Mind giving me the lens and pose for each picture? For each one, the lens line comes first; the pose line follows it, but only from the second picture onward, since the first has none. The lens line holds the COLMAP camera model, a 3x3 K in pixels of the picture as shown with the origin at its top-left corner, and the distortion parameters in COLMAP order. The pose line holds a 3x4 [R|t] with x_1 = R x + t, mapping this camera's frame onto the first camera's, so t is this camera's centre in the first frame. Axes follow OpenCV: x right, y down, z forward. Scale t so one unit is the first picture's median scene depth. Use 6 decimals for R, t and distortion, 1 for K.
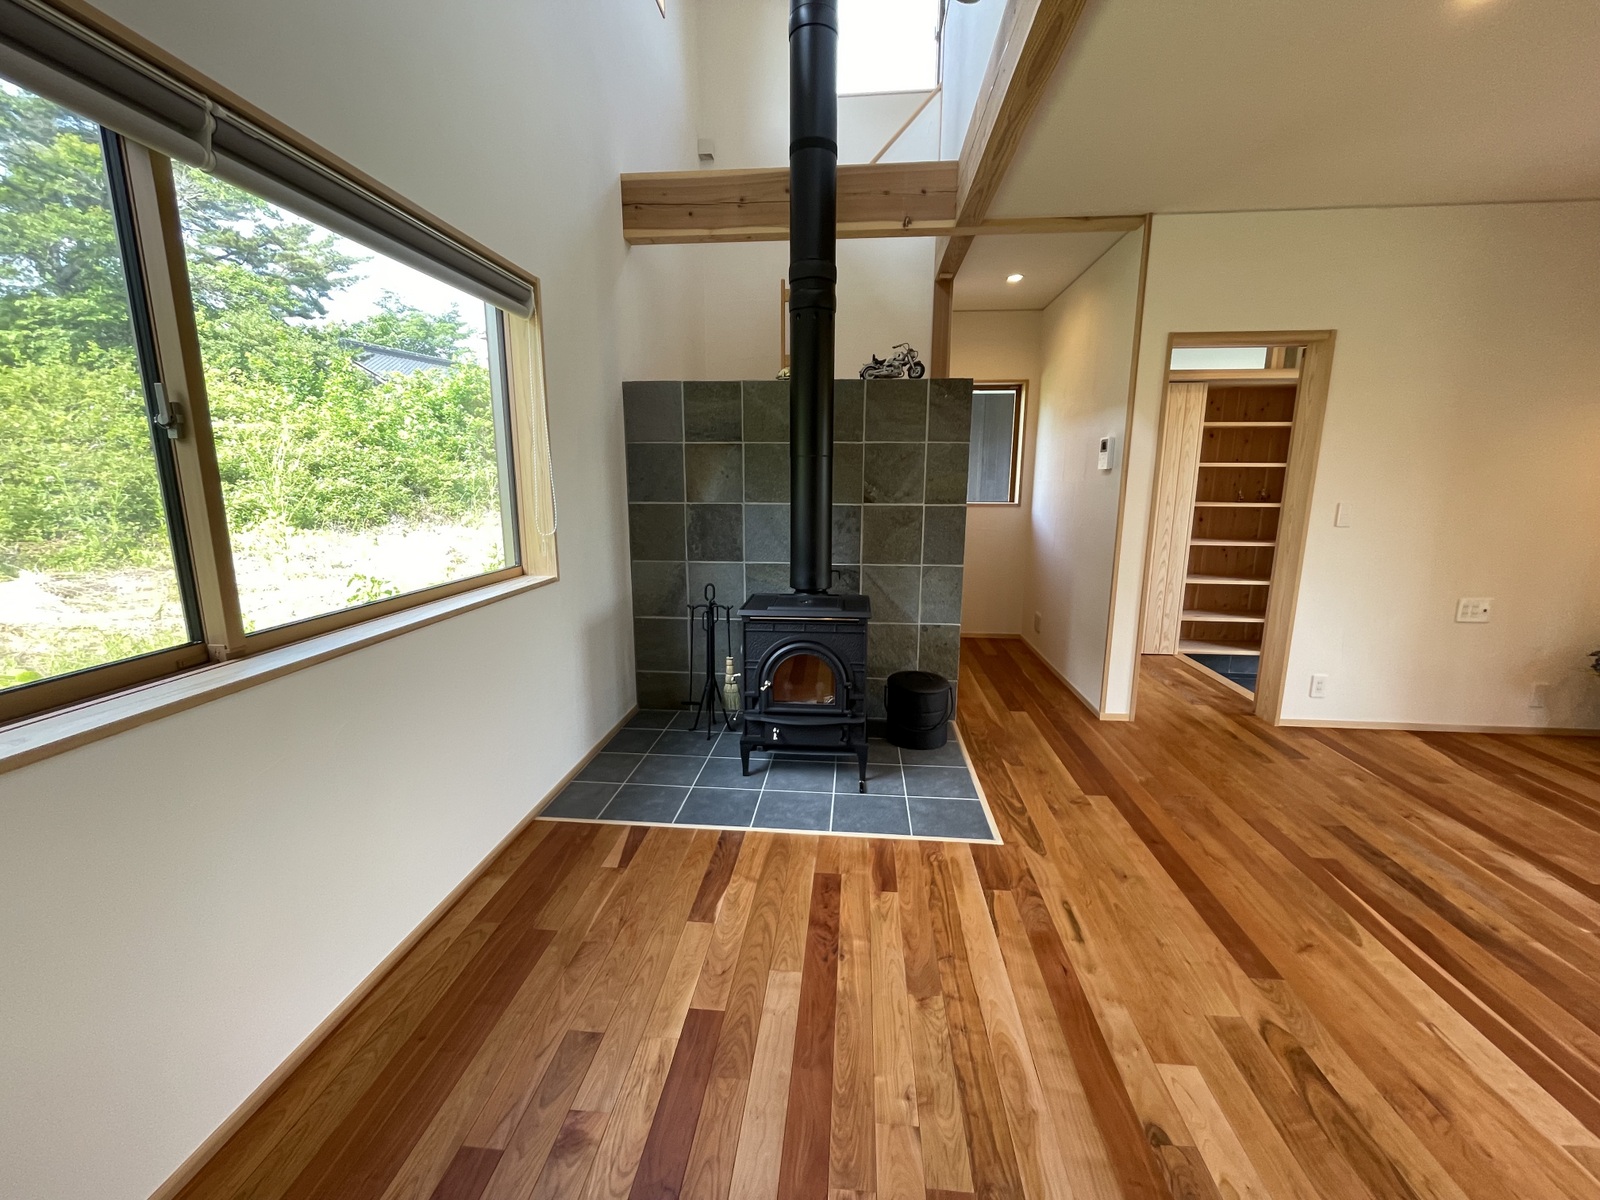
lens RADIAL K [[650.1, 0, 800.0], [0, 650.1, 600.0], [0, 0, 1]] dist [-0.001189, 0.000311]
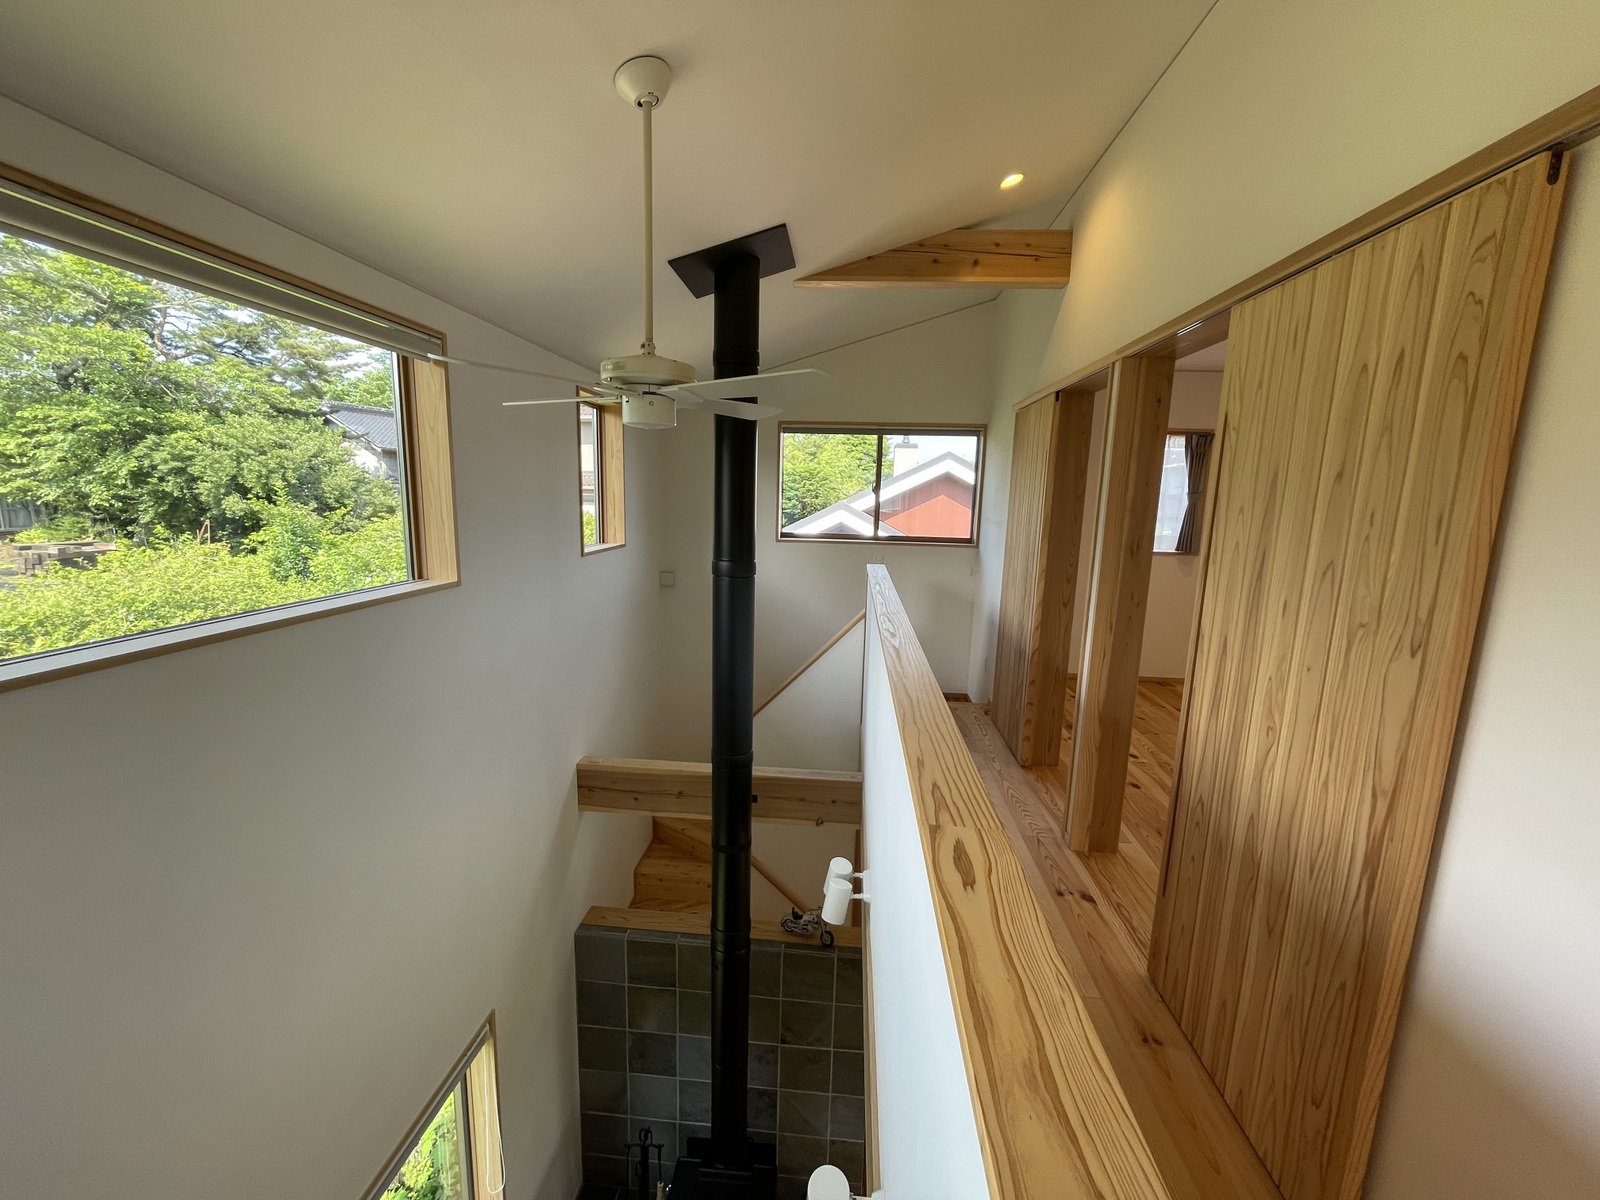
lens RADIAL K [[645.6, 0, 800.0], [0, 645.6, 600.0], [0, 0, 1]] dist [-0.000819, 0.000191]
pose [[0.999639, 0.021189, 0.016510, 0.095920], [-0.020709, 0.999373, -0.028709, -0.897589], [-0.017108, 0.028357, 0.999451, -0.168900]]
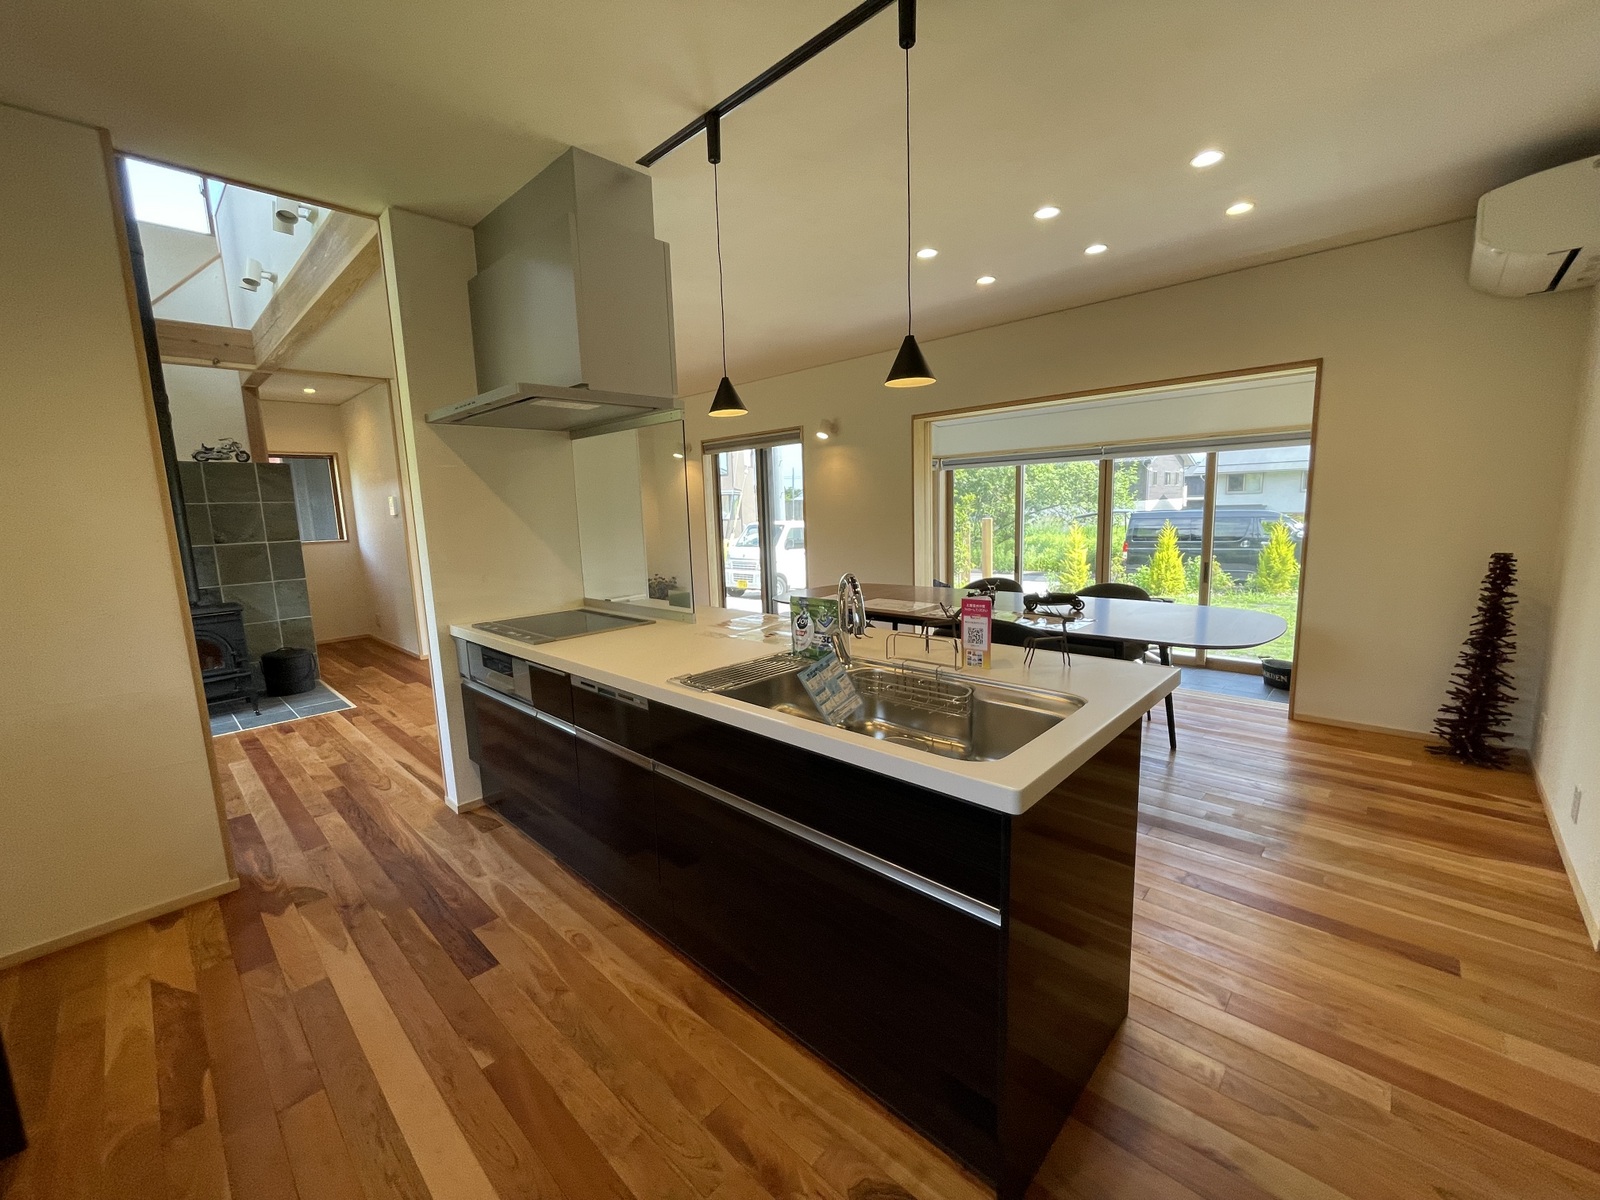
lens RADIAL K [[650.1, 0, 800.0], [0, 650.1, 600.0], [0, 0, 1]] dist [-0.001189, 0.000311]
pose [[0.621553, -0.138057, 0.771111, -0.226755], [0.180576, 0.983089, 0.030456, 0.166545], [-0.762276, 0.120314, 0.635972, -0.913291]]
